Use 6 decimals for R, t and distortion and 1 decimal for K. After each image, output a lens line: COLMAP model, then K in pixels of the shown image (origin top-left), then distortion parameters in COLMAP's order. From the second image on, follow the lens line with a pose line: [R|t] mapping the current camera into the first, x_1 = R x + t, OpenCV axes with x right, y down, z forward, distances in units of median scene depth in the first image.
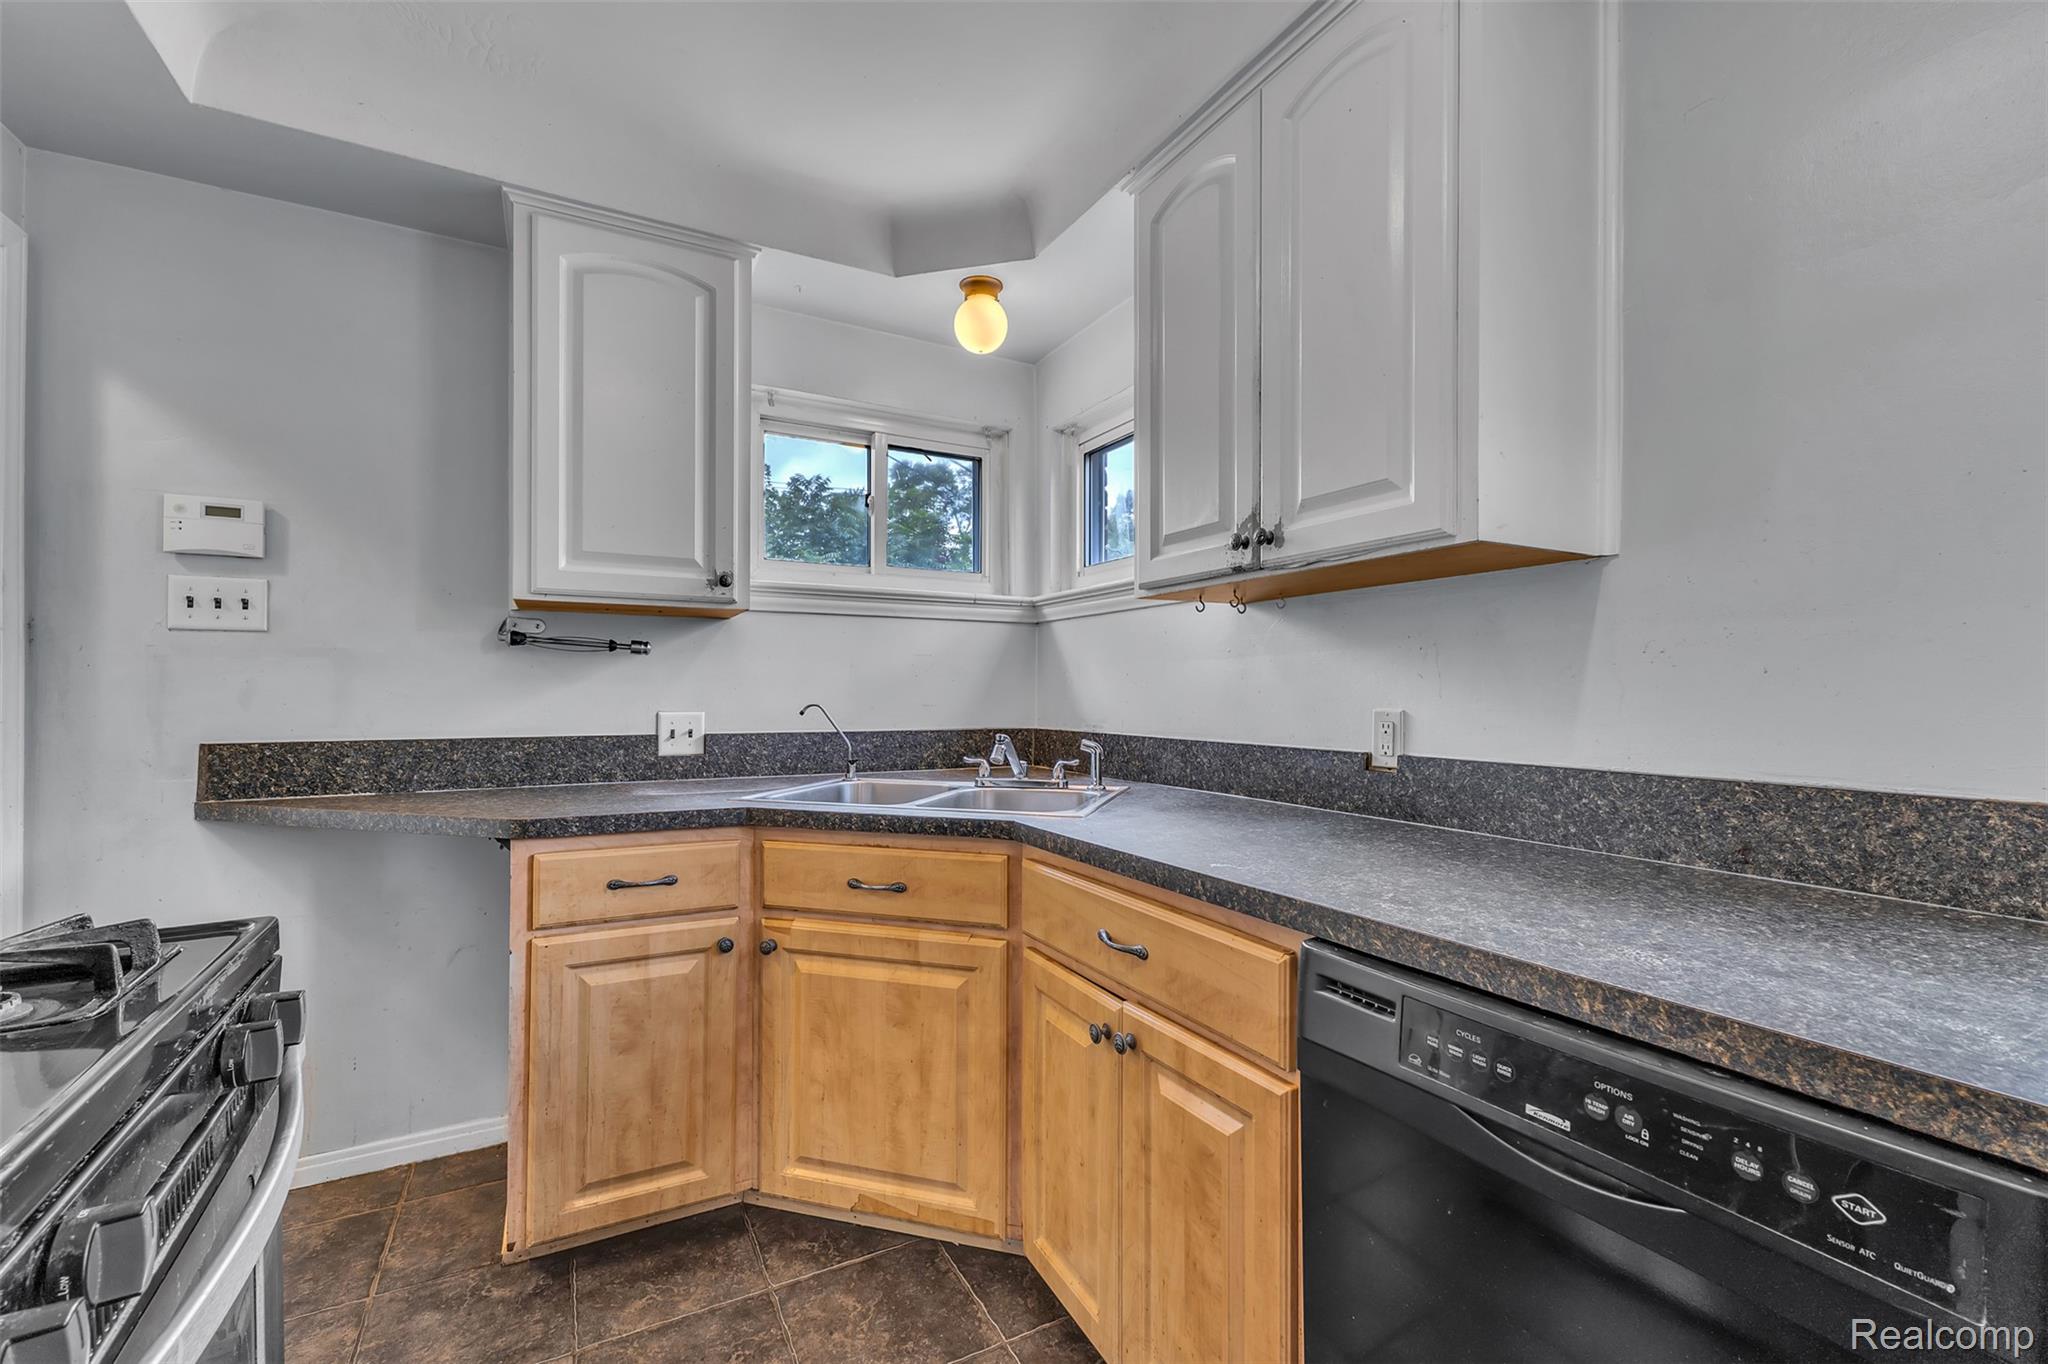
lens RADIAL K [[870.6, 0, 1019.2], [0, 870.6, 687.6], [0, 0, 1]] dist [0.008874, -0.001336]
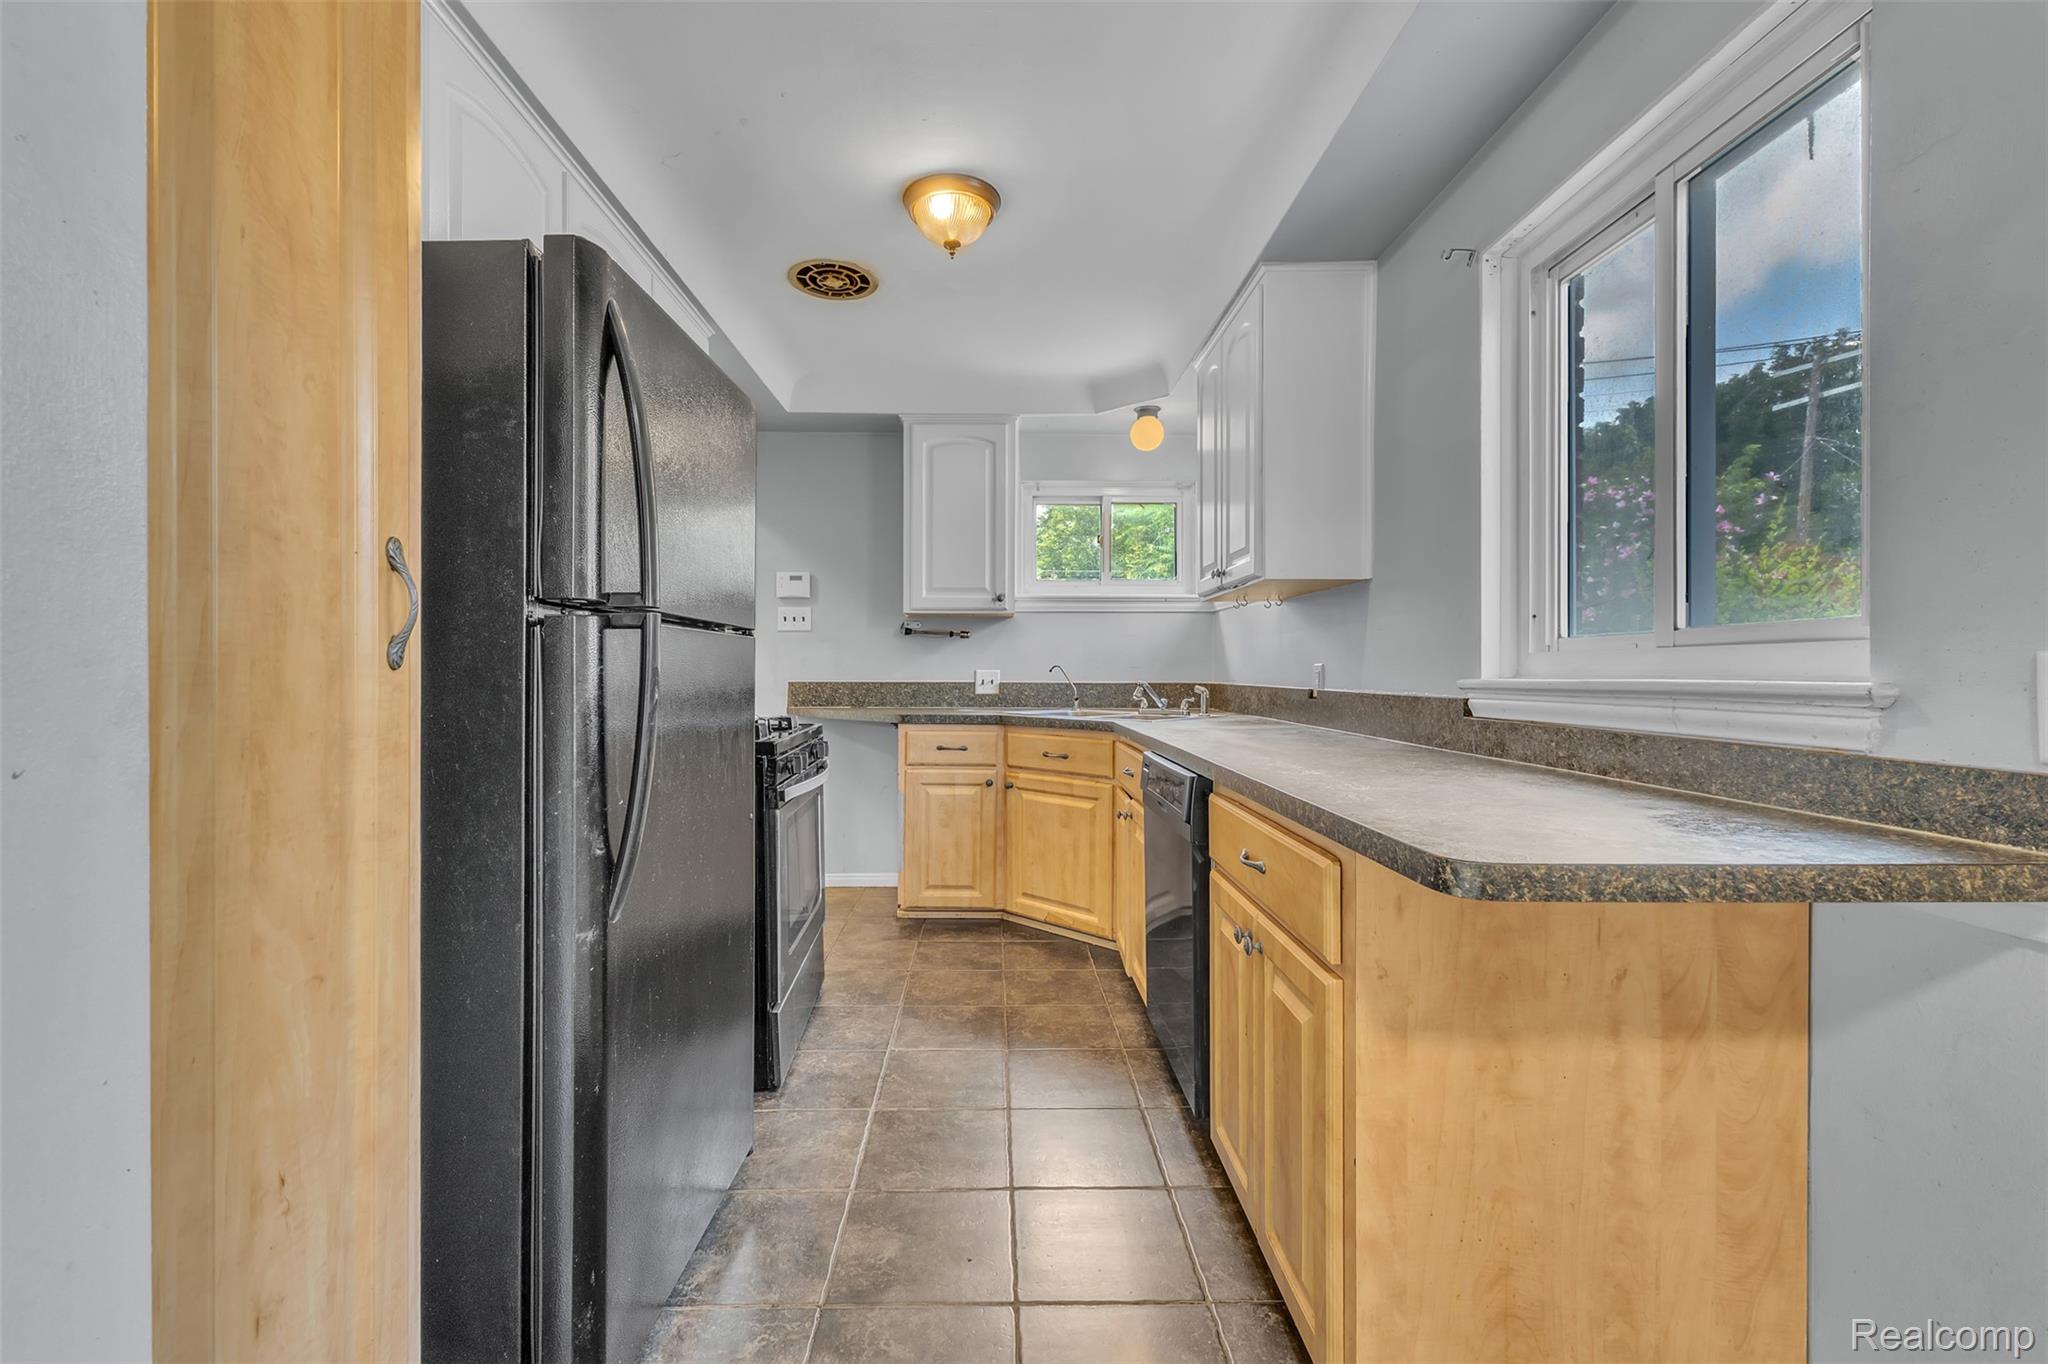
lens RADIAL K [[870.6, 0, 988.5], [0, 870.6, 673.4], [0, 0, 1]] dist [0.008874, -0.001336]
pose [[0.881097, 0.002123, -0.472931, 0.638615], [0.001799, 0.999968, 0.007840, 0.028293], [0.472932, -0.007759, 0.881065, -0.805602]]
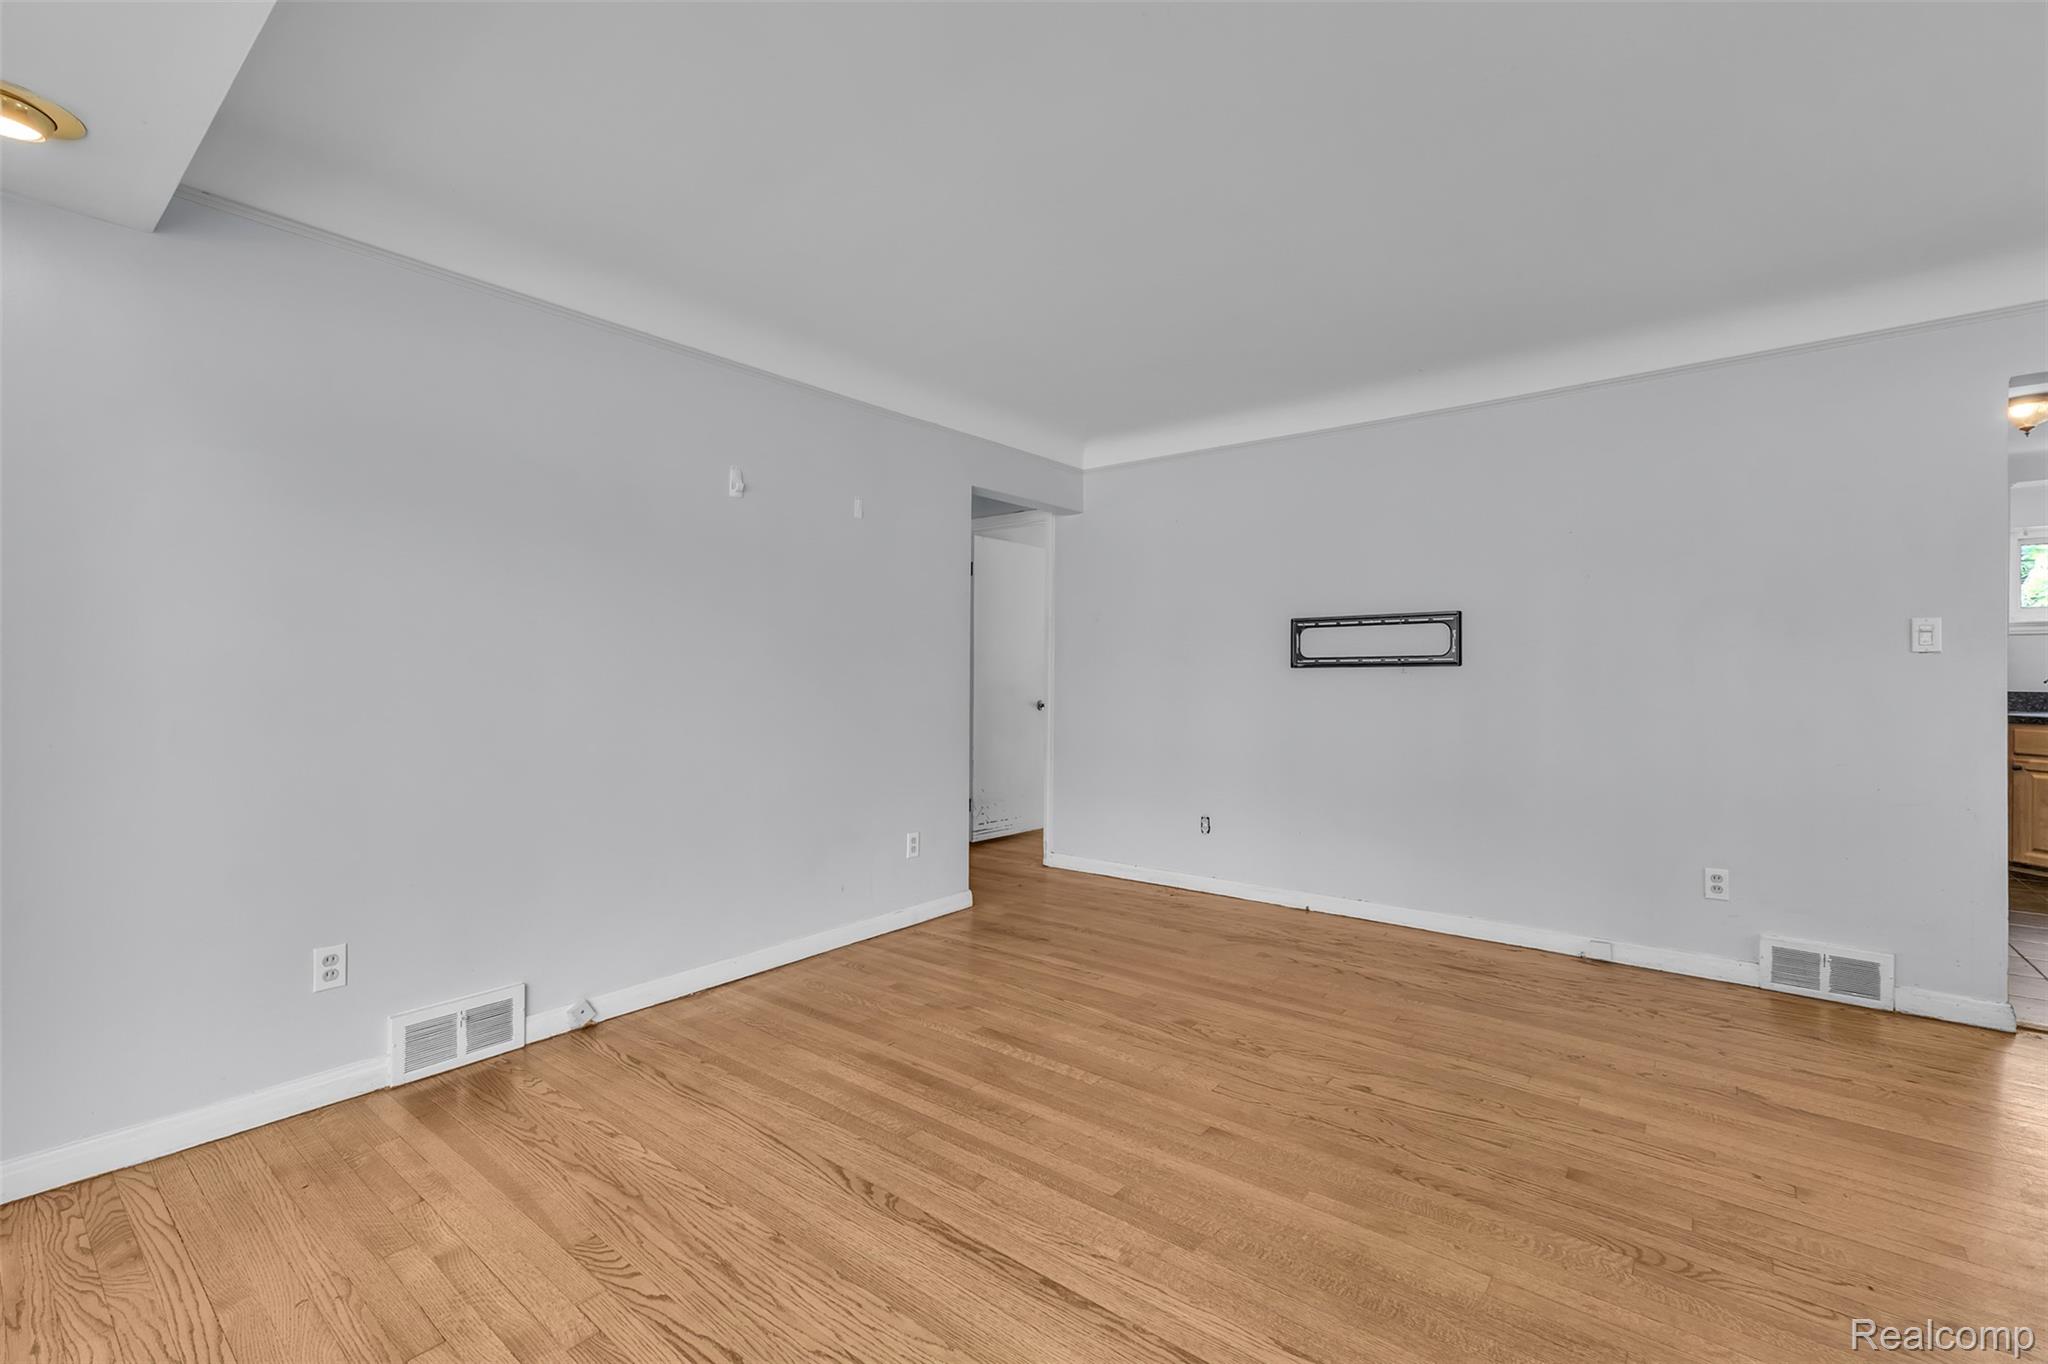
lens RADIAL K [[870.6, 0, 1025.3], [0, 870.6, 680.2], [0, 0, 1]] dist [0.008874, -0.001336]
pose [[0.396020, 0.002617, -0.918238, 1.015333], [0.004924, 0.999976, 0.004973, 0.003655], [0.918229, -0.006491, 0.395997, -2.953715]]
